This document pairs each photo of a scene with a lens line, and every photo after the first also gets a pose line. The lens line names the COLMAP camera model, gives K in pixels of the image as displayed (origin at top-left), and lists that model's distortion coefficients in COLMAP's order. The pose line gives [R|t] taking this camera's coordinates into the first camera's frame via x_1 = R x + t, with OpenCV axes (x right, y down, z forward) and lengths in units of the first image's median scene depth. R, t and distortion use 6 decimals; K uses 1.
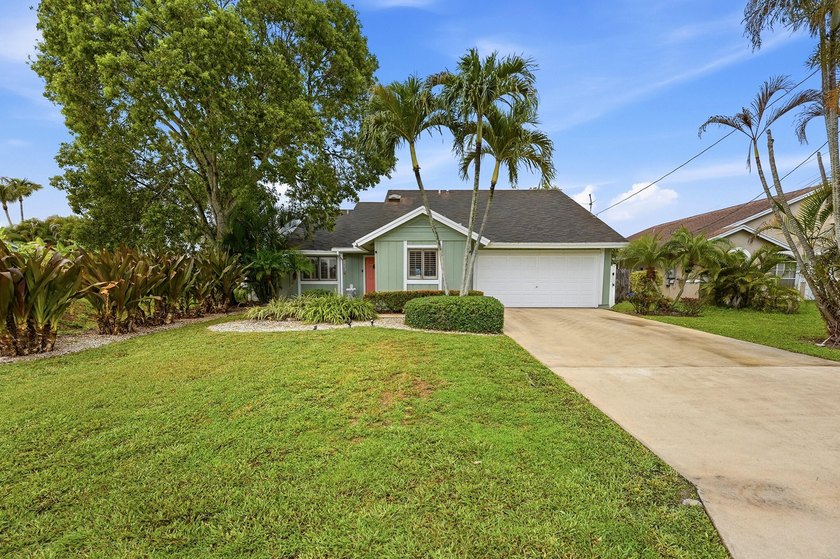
lens RADIAL K [[363.8, 0, 422.6], [0, 363.8, 329.9], [0, 0, 1]] dist [0.000870, 0.000672]
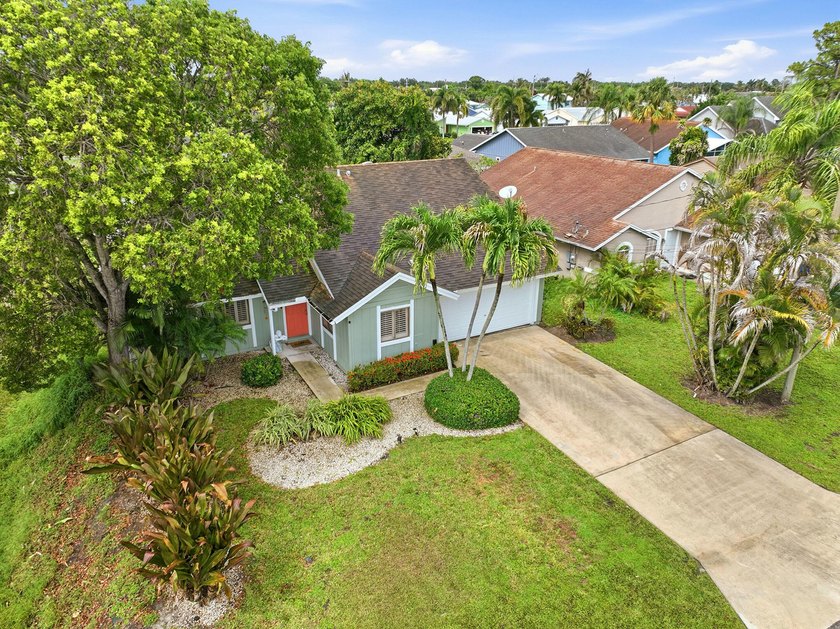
lens RADIAL K [[588.3, 0, 418.1], [0, 588.3, 312.2], [0, 0, 1]] dist [0.001739, 0.008038]
pose [[0.873465, -0.177036, 0.453561, -0.644355], [0.061779, 0.964322, 0.257424, -0.609380], [-0.482952, -0.196830, 0.853238, -0.336260]]
